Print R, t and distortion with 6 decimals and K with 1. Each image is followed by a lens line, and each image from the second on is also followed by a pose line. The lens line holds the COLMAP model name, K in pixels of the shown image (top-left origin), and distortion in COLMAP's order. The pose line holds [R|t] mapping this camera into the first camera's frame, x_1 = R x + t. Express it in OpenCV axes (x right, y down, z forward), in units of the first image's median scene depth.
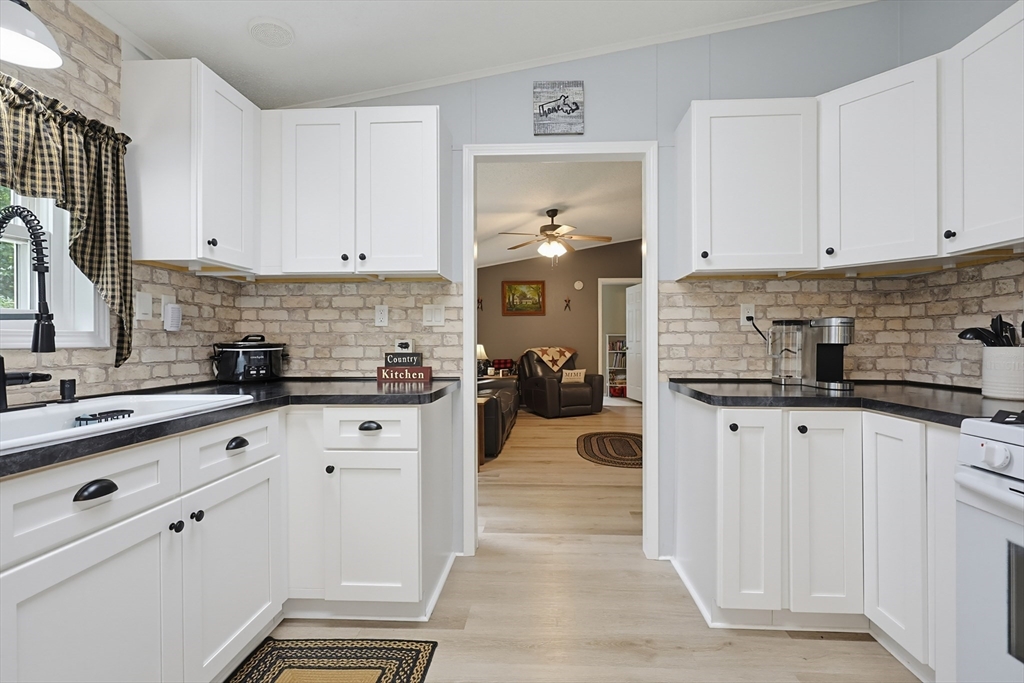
lens RADIAL K [[429.7, 0, 512.0], [0, 429.7, 341.5], [0, 0, 1]] dist [0.001938, 0.000363]
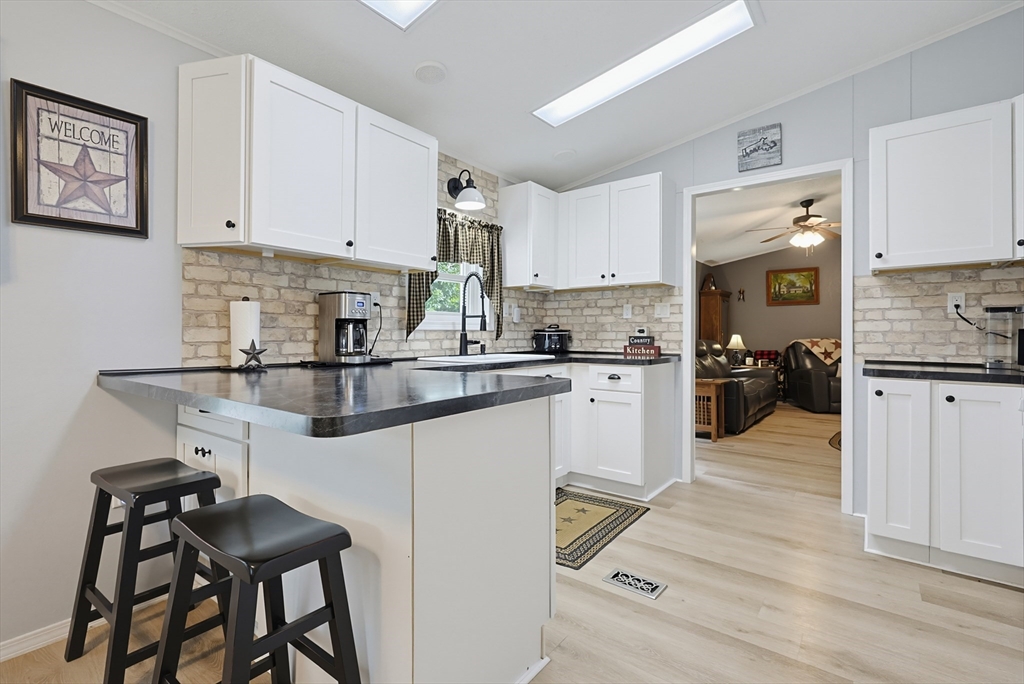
lens RADIAL K [[464.9, 0, 512.0], [0, 464.9, 342.0], [0, 0, 1]] dist [-0.023362, 0.000019]
pose [[0.821602, 0.014071, -0.569887, 0.294091], [-0.005588, 0.999846, 0.016630, 0.022551], [0.570034, -0.010478, 0.821555, -0.567369]]
